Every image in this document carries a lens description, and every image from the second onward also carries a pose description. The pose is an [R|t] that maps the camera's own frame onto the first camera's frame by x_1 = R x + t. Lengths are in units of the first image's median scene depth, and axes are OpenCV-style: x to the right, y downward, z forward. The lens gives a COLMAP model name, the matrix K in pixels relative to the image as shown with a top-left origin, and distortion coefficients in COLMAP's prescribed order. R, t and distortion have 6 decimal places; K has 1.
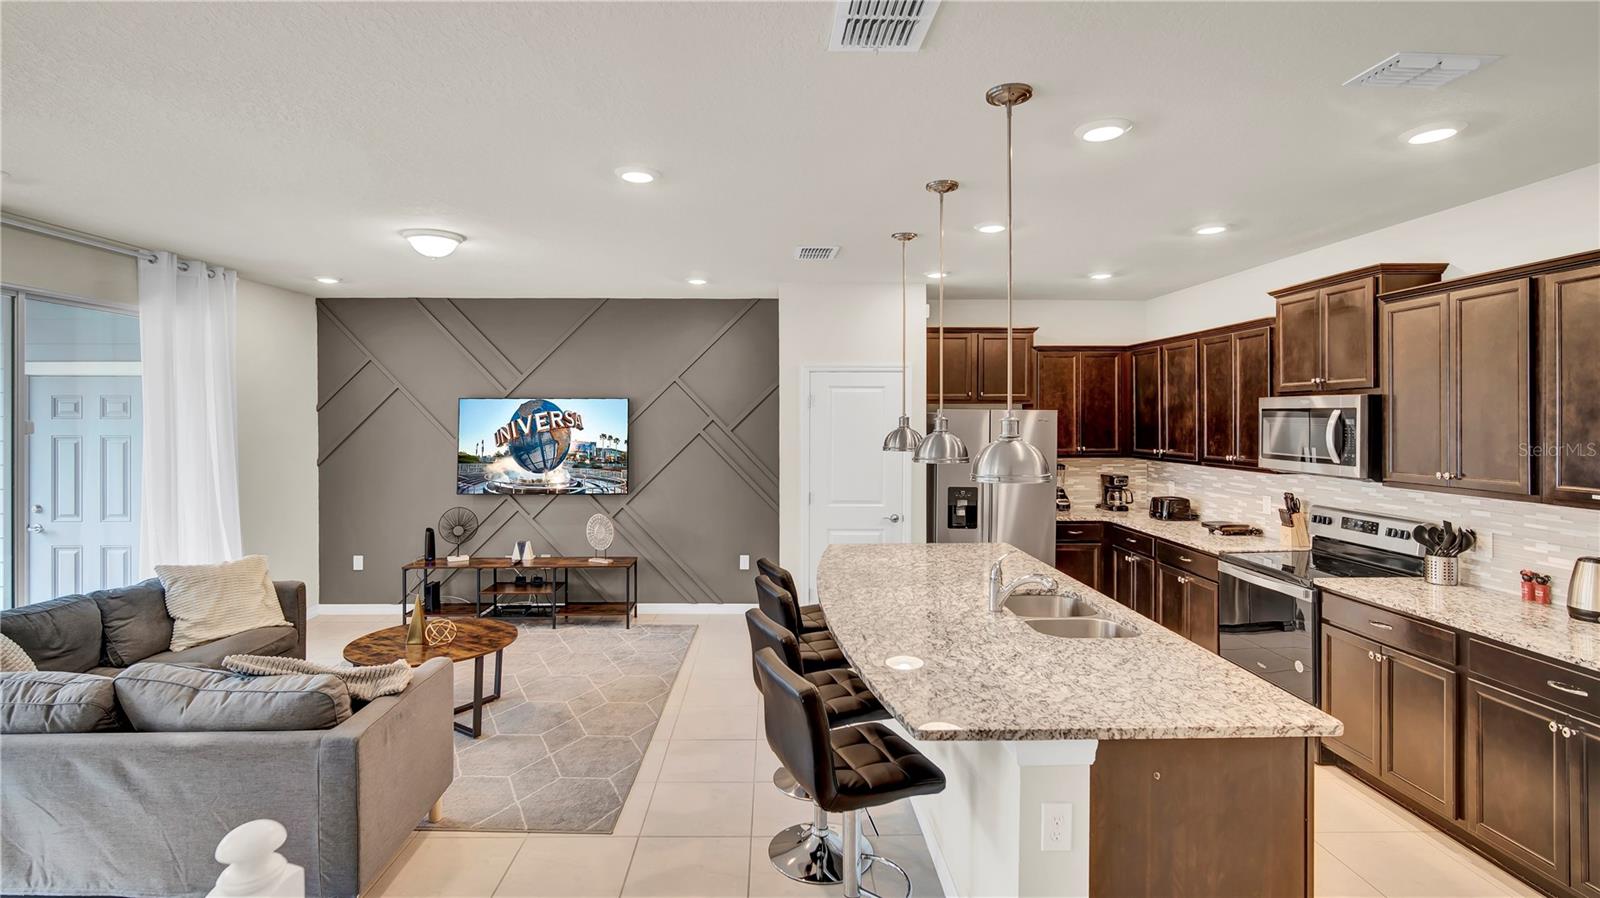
lens RADIAL K [[733.6, 0, 770.3], [0, 733.6, 429.0], [0, 0, 1]] dist [-0.010284, 0.002206]
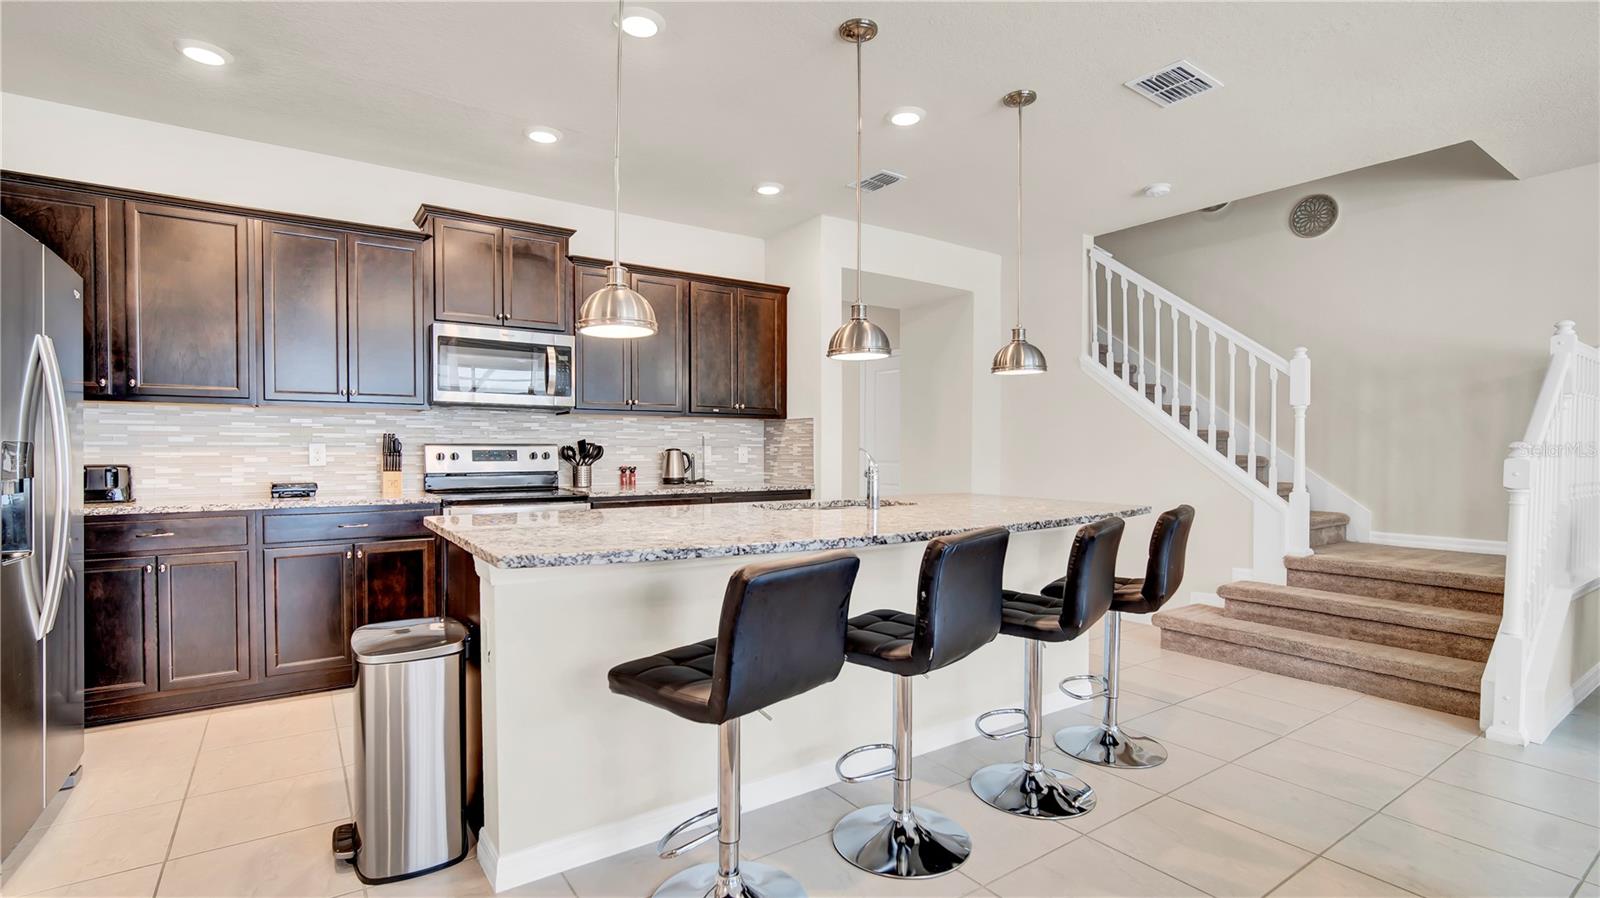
lens RADIAL K [[733.6, 0, 788.4], [0, 733.6, 462.0], [0, 0, 1]] dist [-0.010284, 0.002206]
pose [[-0.558058, -0.018113, 0.829605, -0.216728], [0.008426, 0.999586, 0.027493, 0.072718], [-0.829759, 0.022333, -0.557674, 0.781737]]
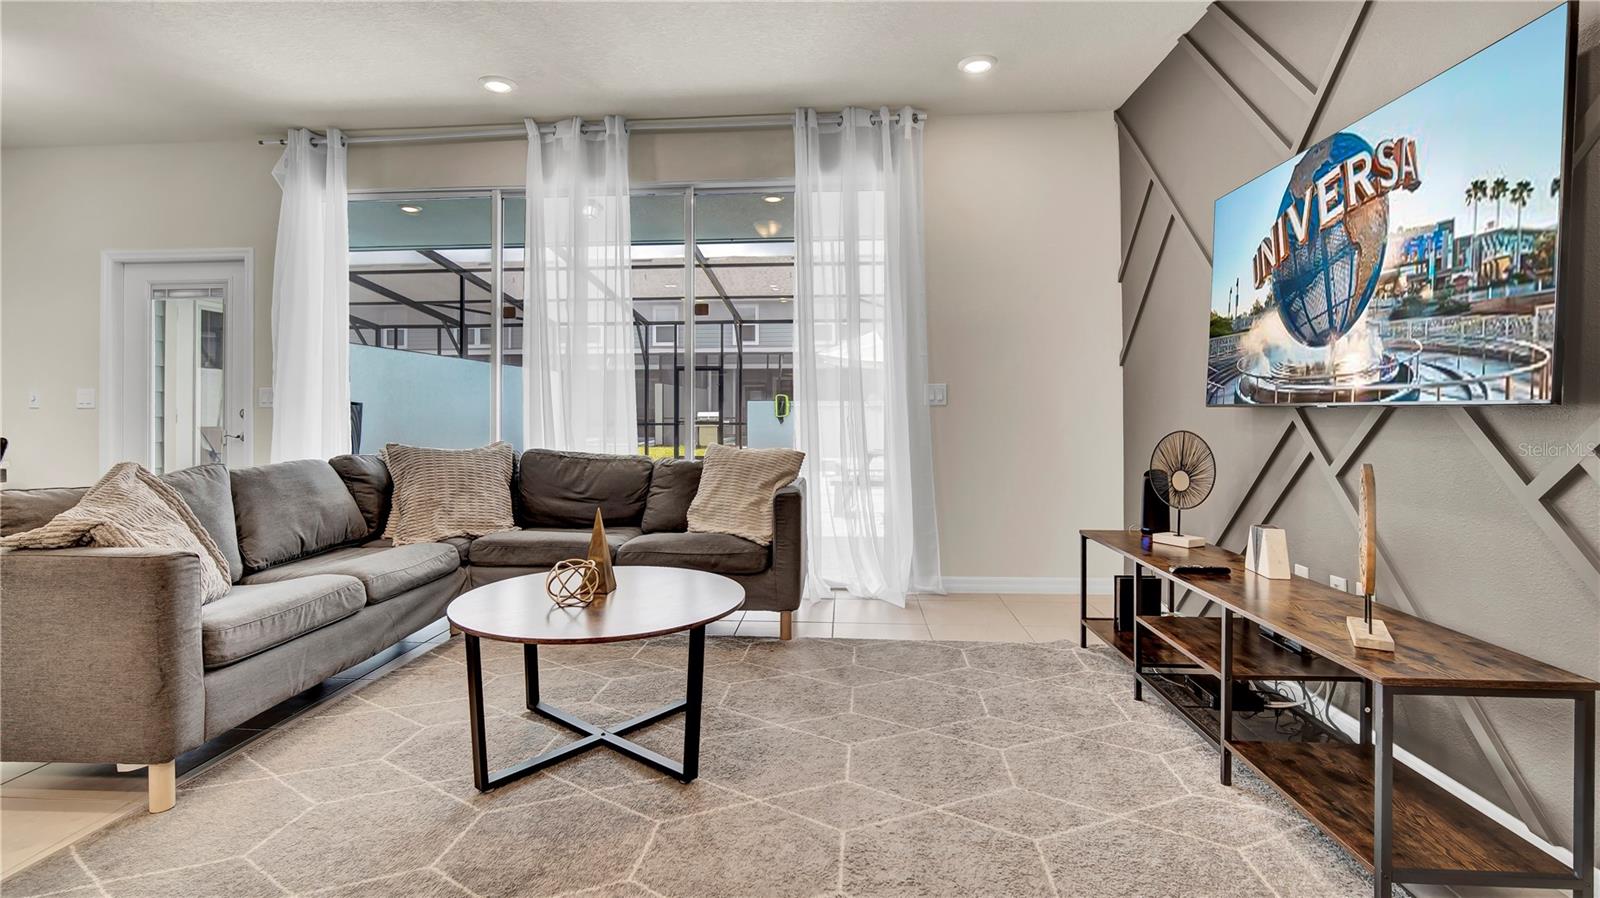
lens RADIAL K [[733.6, 0, 805.9], [0, 733.6, 405.6], [0, 0, 1]] dist [-0.010284, 0.002206]
pose [[-0.087203, -0.001035, -0.996190, 0.058590], [-0.008540, 0.999963, -0.000292, 0.091643], [0.996154, 0.008482, -0.087208, 0.784847]]
